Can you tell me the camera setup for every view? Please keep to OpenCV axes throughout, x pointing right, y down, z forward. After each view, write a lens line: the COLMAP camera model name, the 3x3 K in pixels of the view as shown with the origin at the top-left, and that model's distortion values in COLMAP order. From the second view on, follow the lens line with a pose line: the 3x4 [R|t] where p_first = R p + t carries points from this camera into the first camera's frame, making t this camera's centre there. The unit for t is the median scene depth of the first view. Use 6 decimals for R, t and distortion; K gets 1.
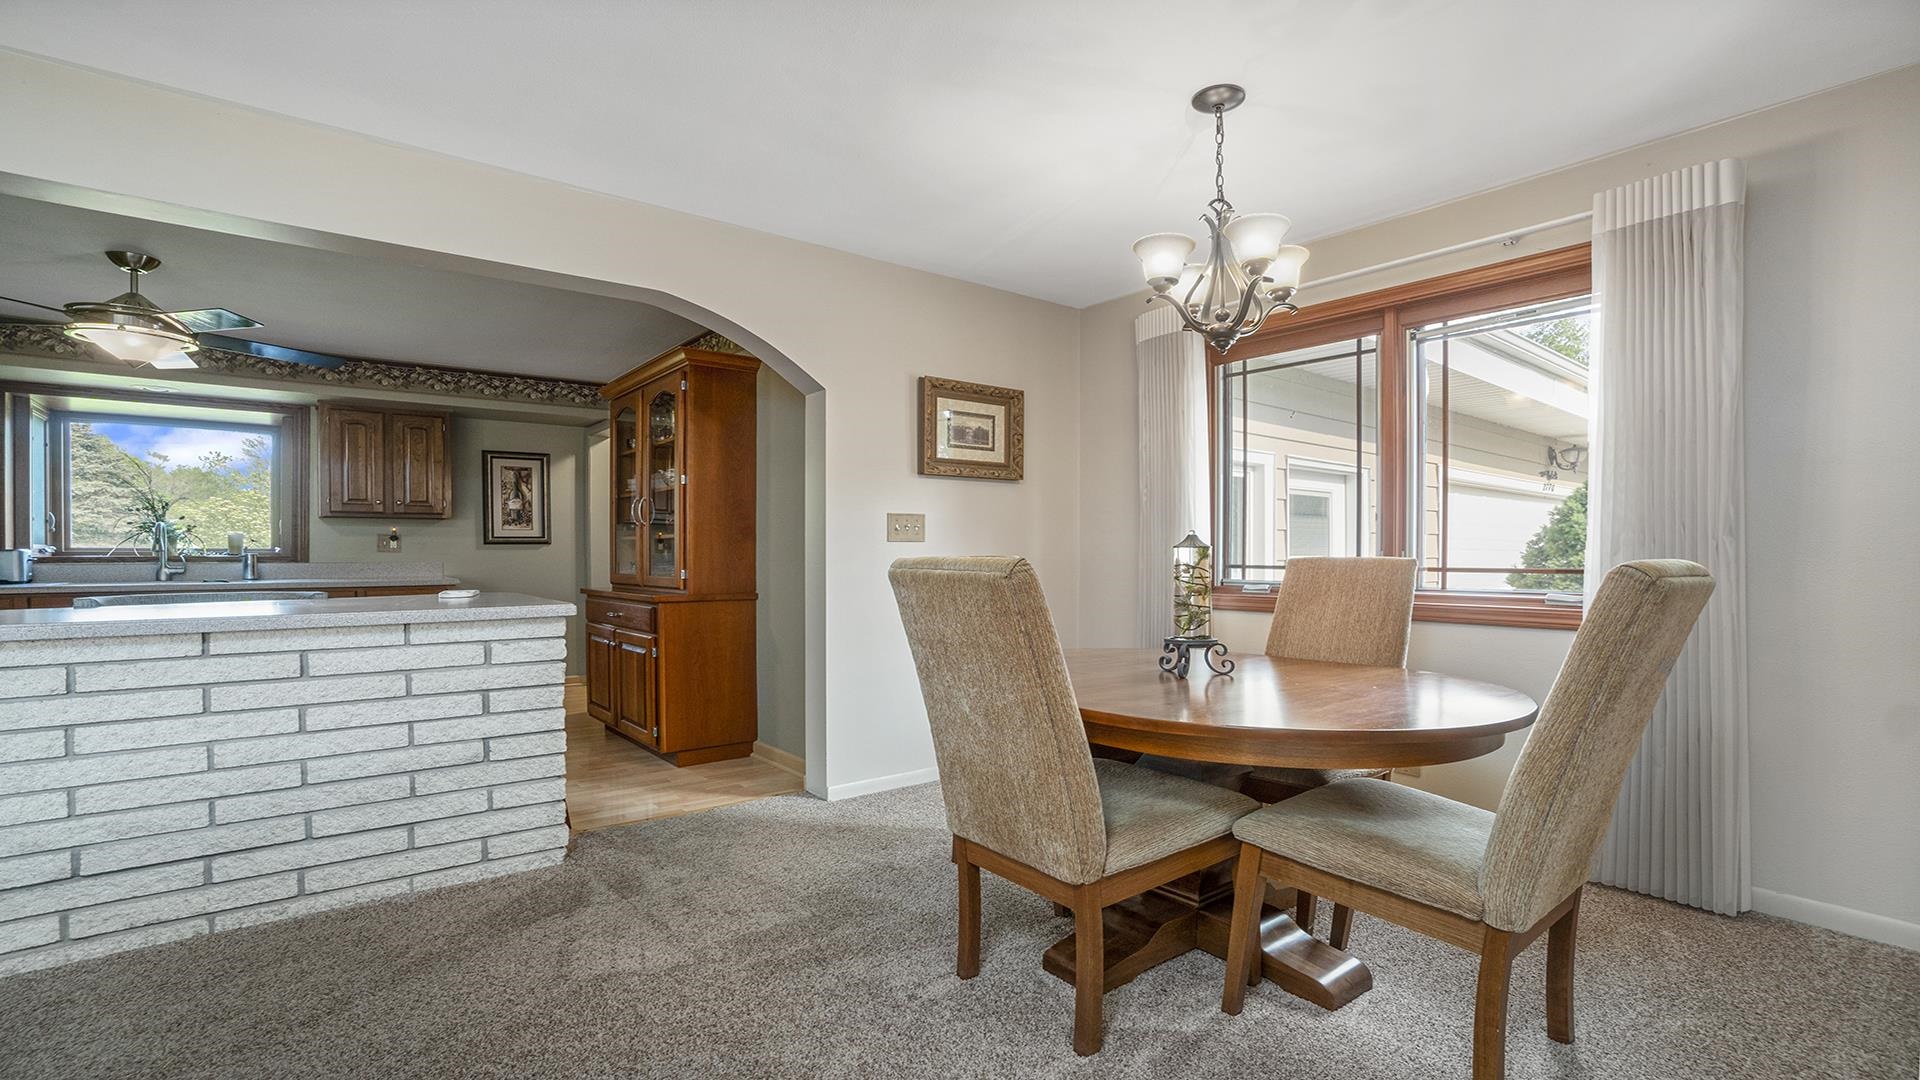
lens RADIAL K [[849.4, 0, 951.5], [0, 849.4, 571.2], [0, 0, 1]] dist [-0.066796, 0.026240]
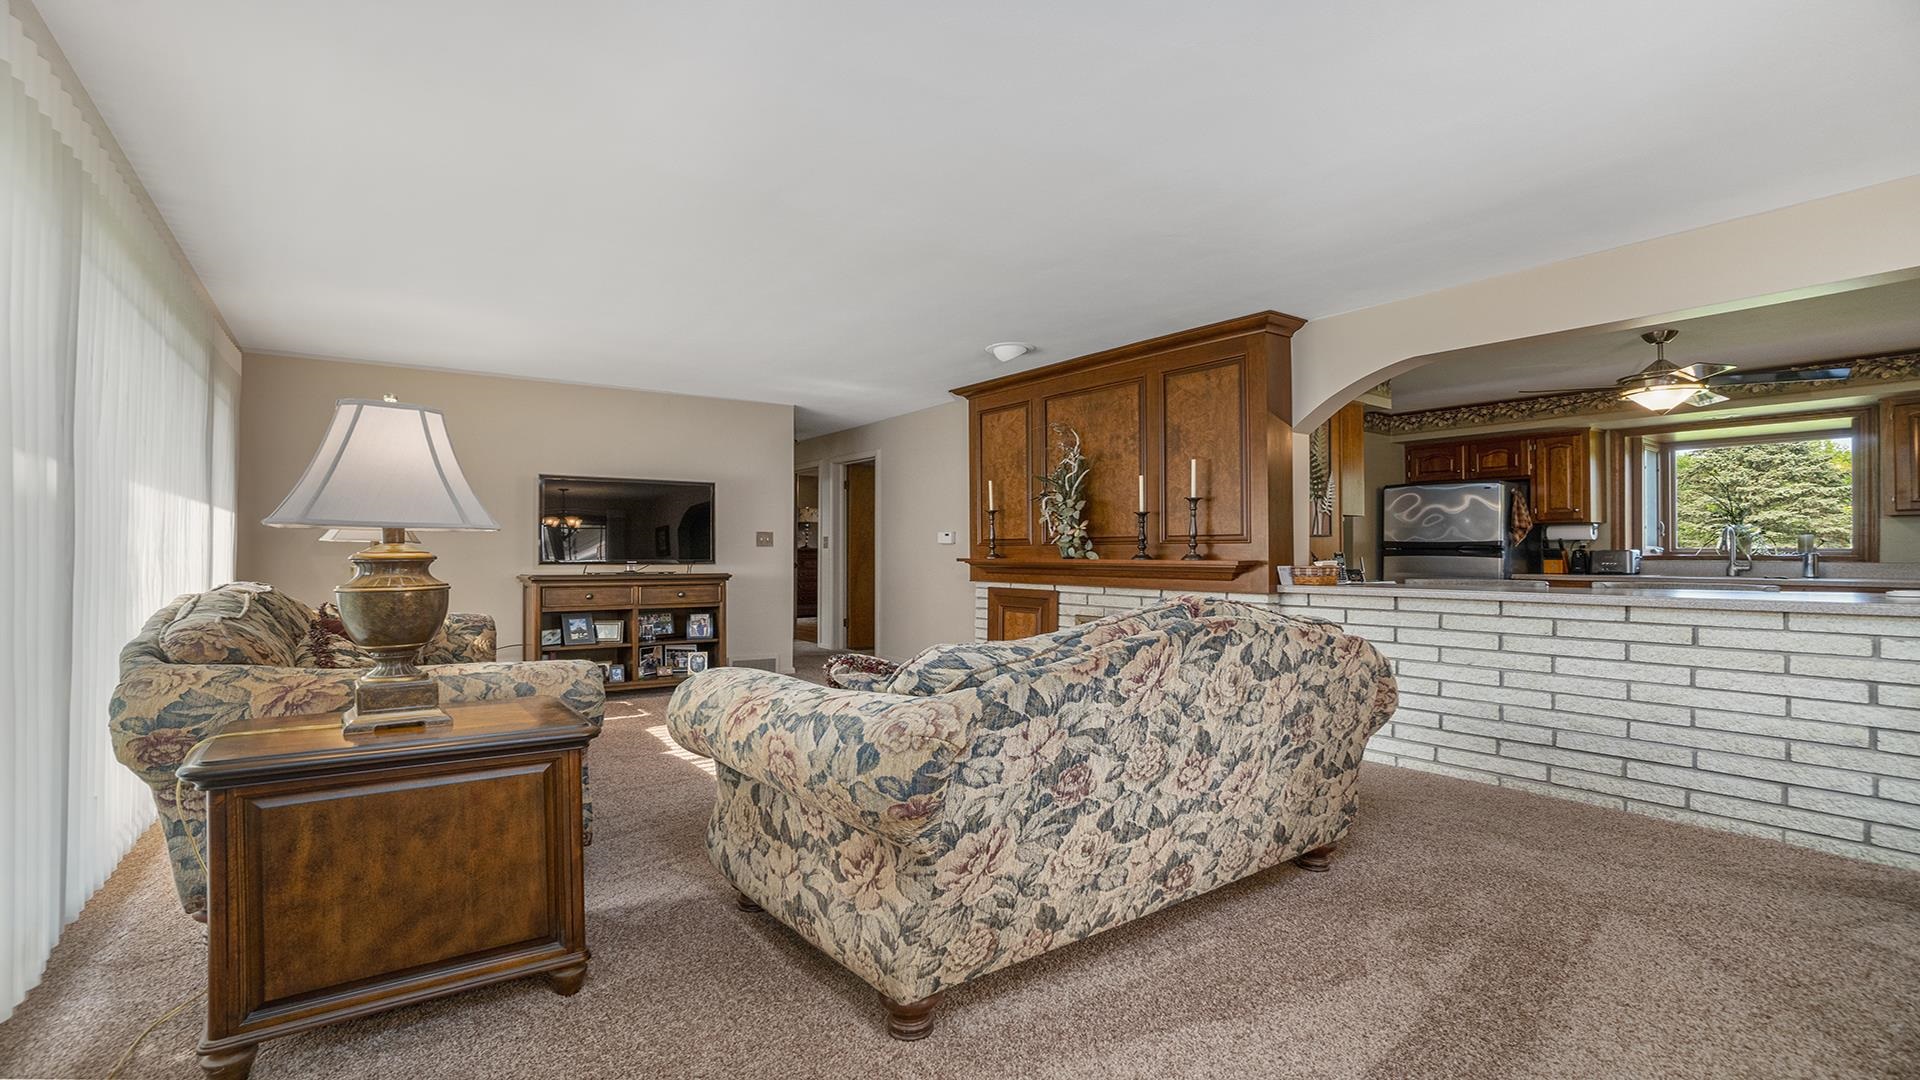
lens RADIAL K [[877.5, 0, 961.4], [0, 877.5, 547.6], [0, 0, 1]] dist [-0.014295, 0.001580]
pose [[-0.036254, -0.006372, -0.999322, 0.579590], [-0.022658, 0.999728, -0.005552, 0.004541], [0.999086, 0.022442, -0.036389, -0.120676]]
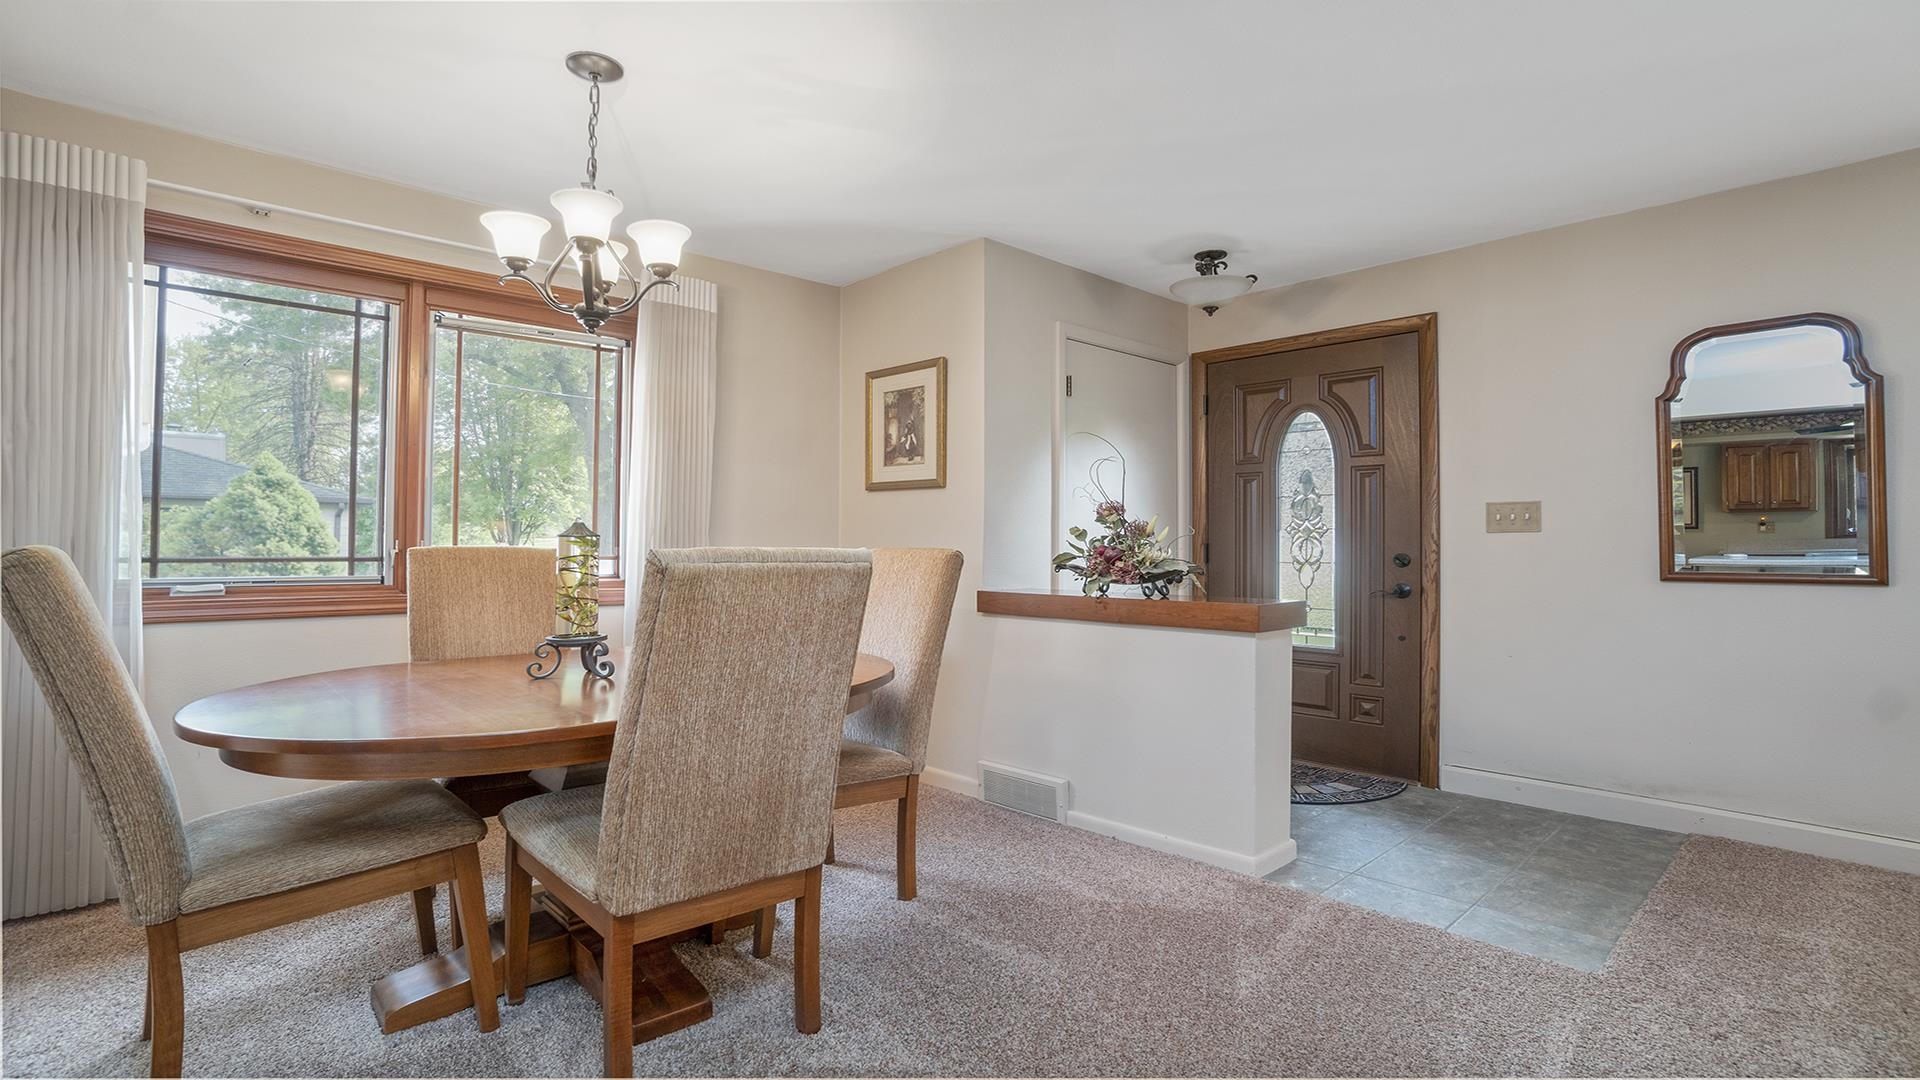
lens RADIAL K [[877.4, 0, 964.5], [0, 877.4, 525.4], [0, 0, 1]] dist [-0.000643, -0.014152]
pose [[-0.104040, 0.022287, 0.994323, -0.617721], [0.014195, 0.999680, -0.020922, -0.016227], [-0.994472, 0.011938, -0.104323, 0.599972]]
